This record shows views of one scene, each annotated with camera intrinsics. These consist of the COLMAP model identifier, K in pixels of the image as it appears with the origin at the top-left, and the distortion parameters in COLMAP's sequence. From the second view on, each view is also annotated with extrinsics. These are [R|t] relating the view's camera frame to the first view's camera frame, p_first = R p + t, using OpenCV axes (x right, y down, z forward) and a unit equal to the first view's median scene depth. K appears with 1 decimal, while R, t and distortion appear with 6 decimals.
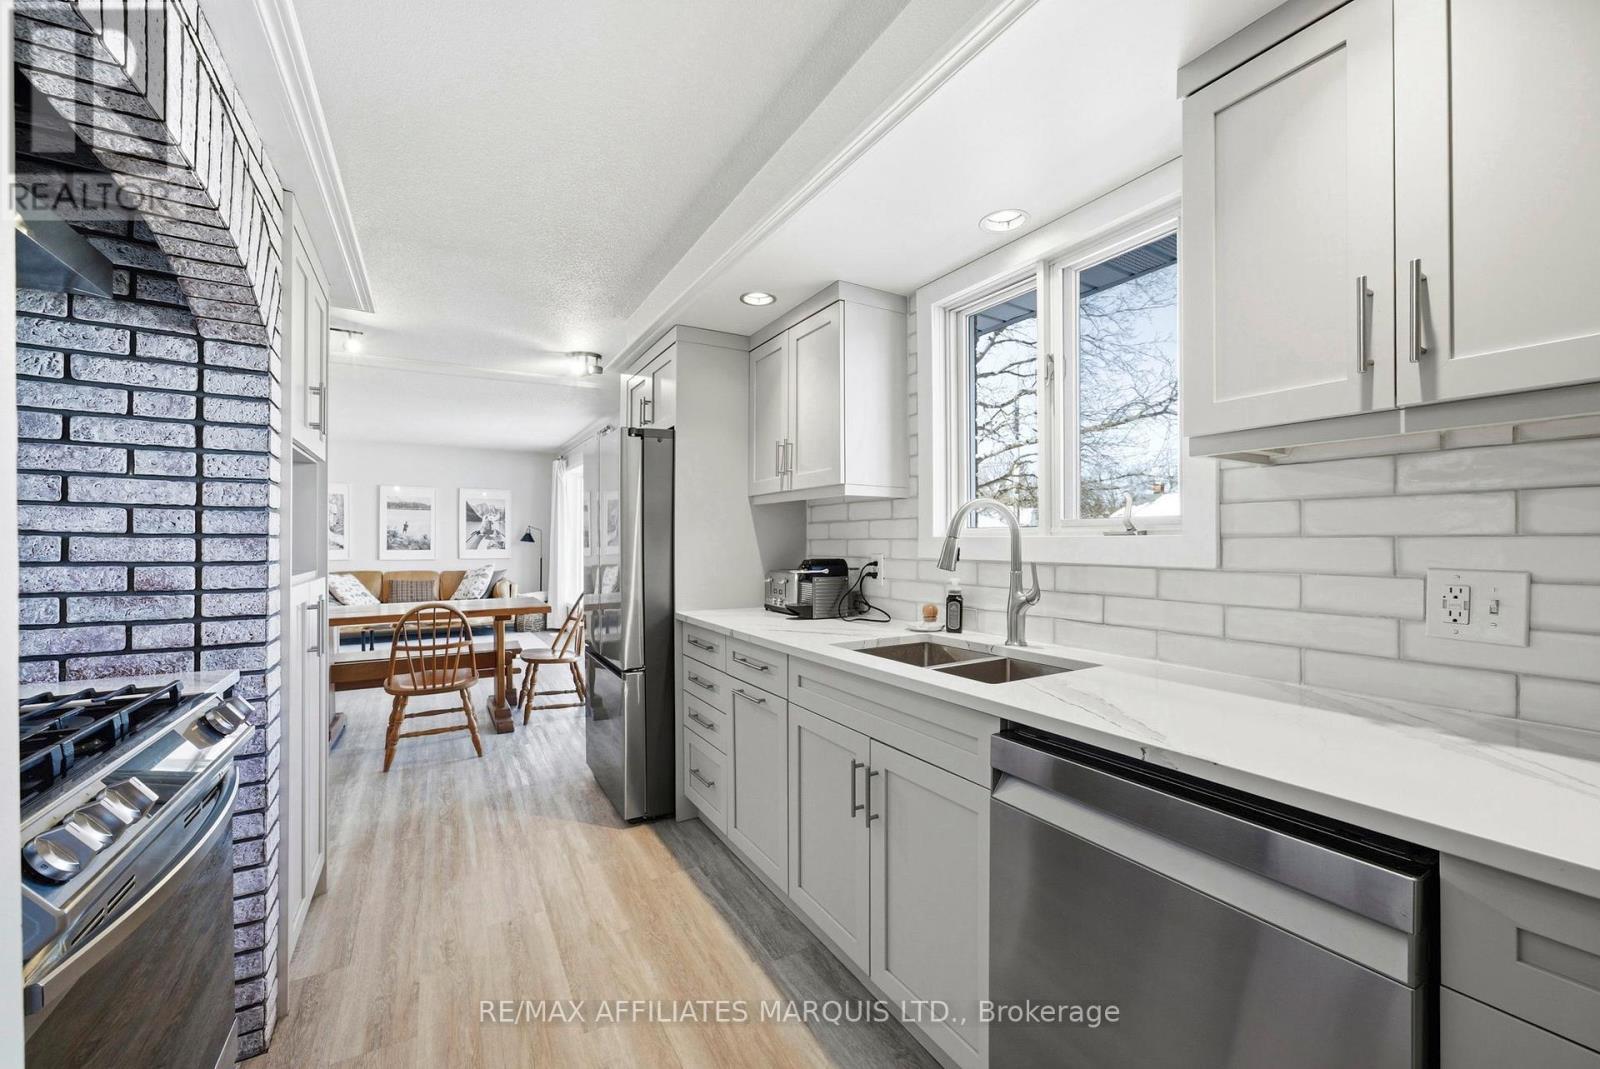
lens RADIAL K [[646.6, 0, 804.5], [0, 646.6, 544.5], [0, 0, 1]] dist [-0.009659, 0.000317]
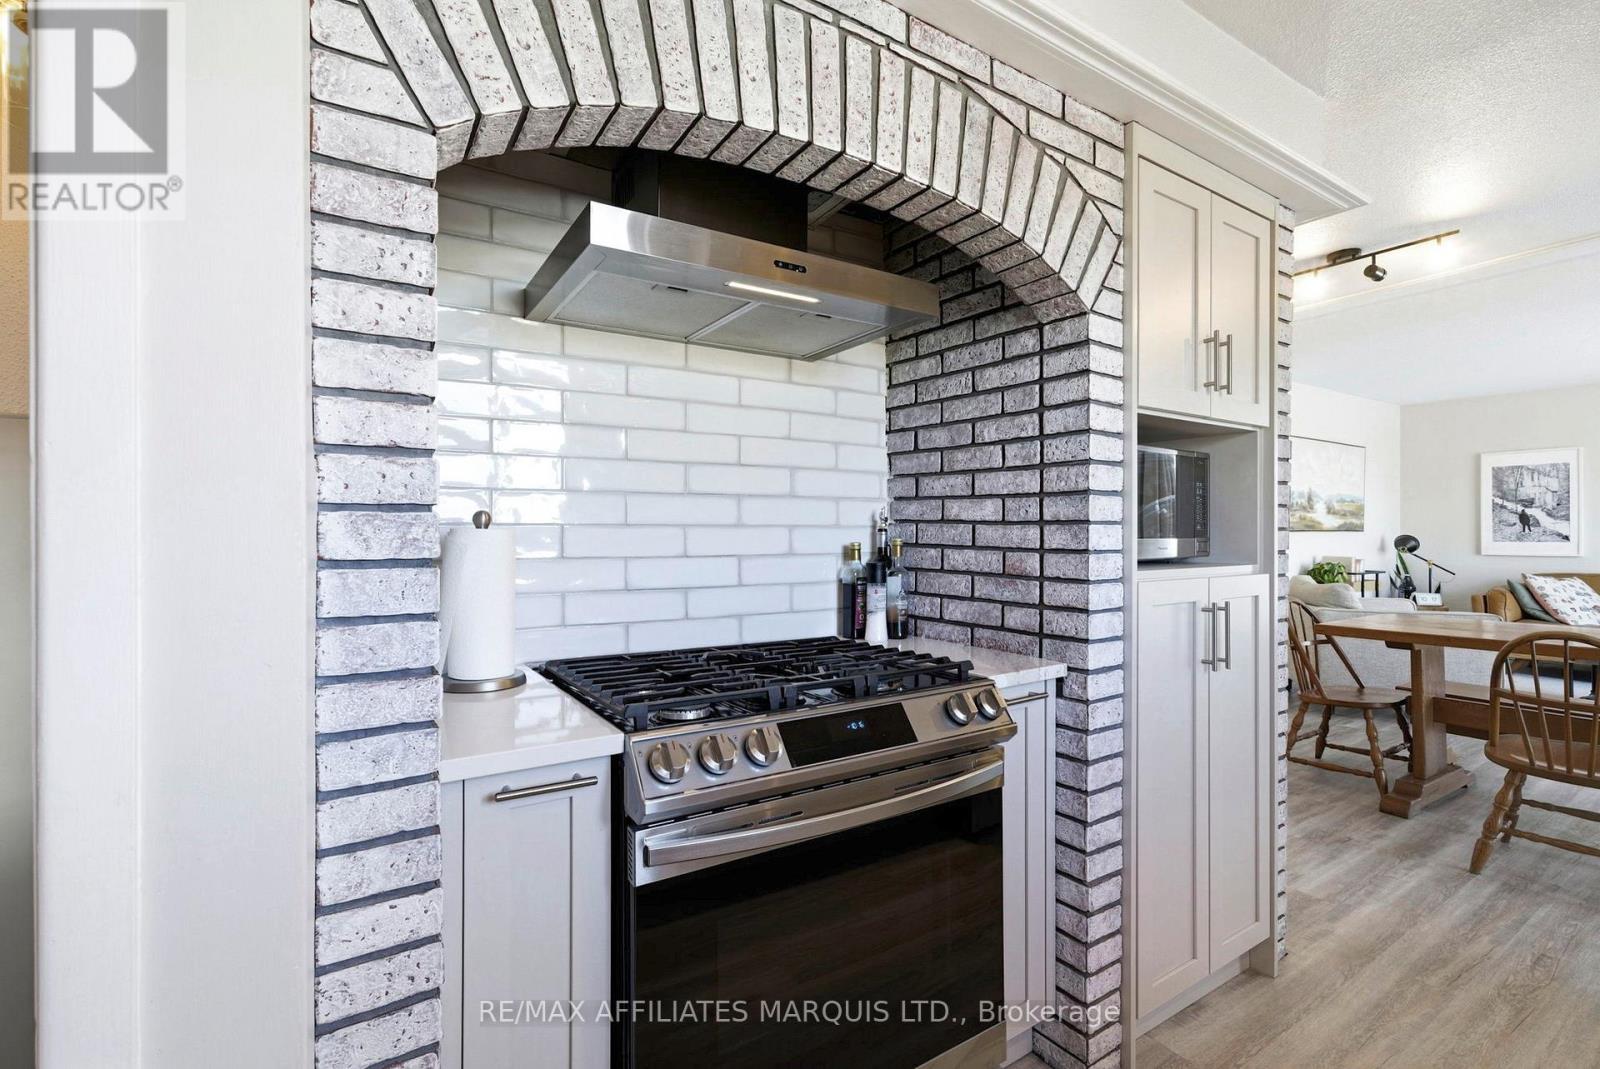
lens RADIAL K [[714.4, 0, 804.6], [0, 714.4, 531.9], [0, 0, 1]] dist [0.011159, 0.001931]
pose [[0.051031, 0.000756, -0.998697, 0.072719], [-0.004974, 0.999988, 0.000503, 0.000898], [0.998685, 0.004942, 0.051034, 0.274408]]
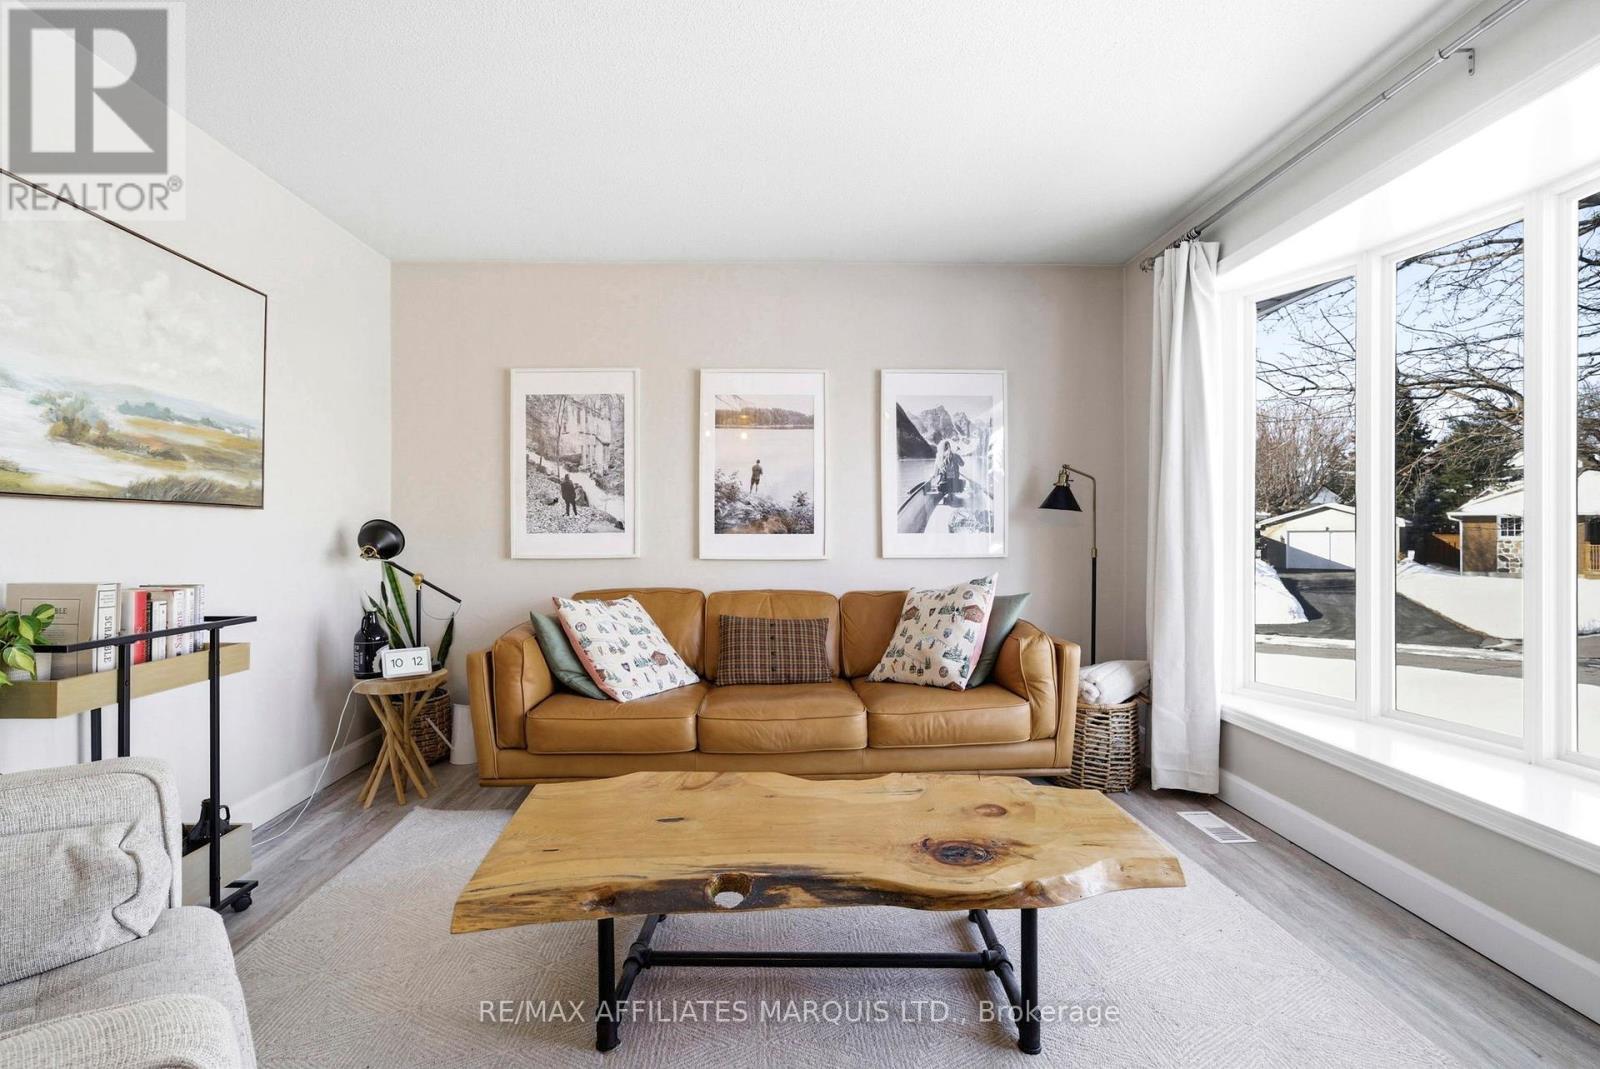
lens RADIAL K [[646.6, 0, 779.7], [0, 646.6, 531.9], [0, 0, 1]] dist [-0.009659, 0.000317]
pose [[0.879837, -0.005939, -0.475239, -0.969608], [0.001275, 0.999948, -0.010134, 0.025623], [0.475274, 0.008311, 0.879798, 1.527131]]
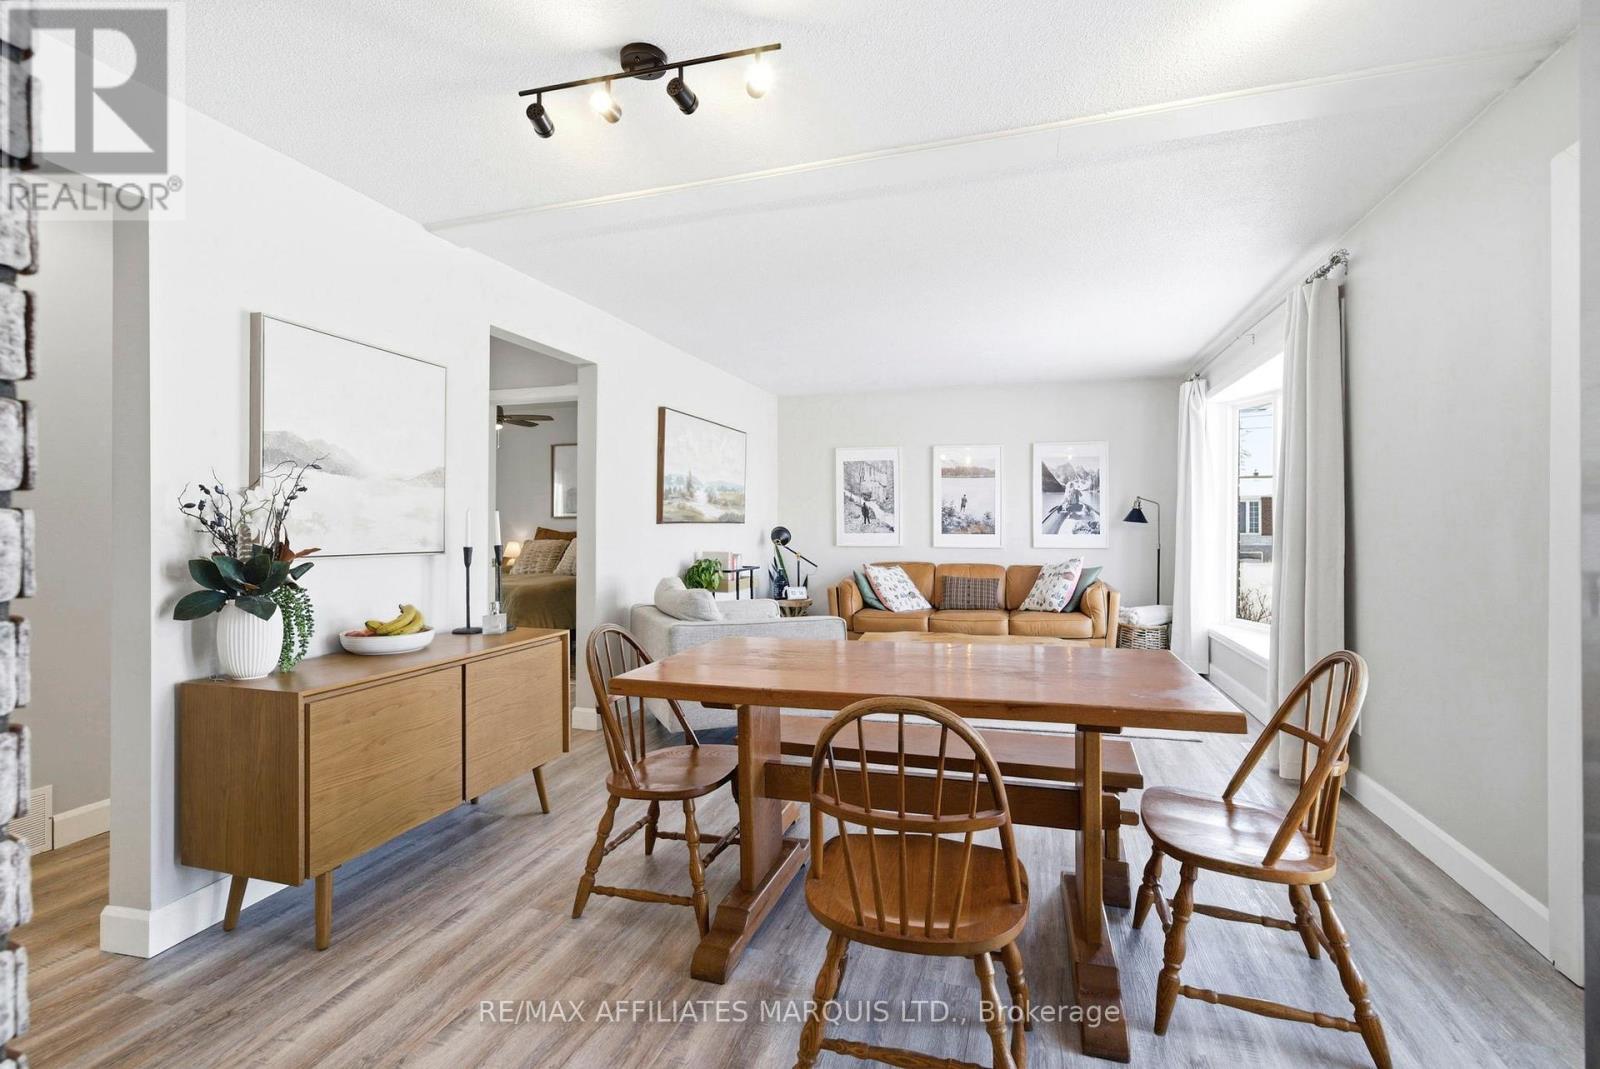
lens RADIAL K [[714.4, 0, 830.2], [0, 714.4, 520.5], [0, 0, 1]] dist [0.011159, 0.001931]
pose [[0.701839, -0.006020, -0.712310, -0.361621], [-0.001806, 0.999946, -0.010231, 0.003607], [0.712333, 0.008467, 0.701791, 0.771942]]
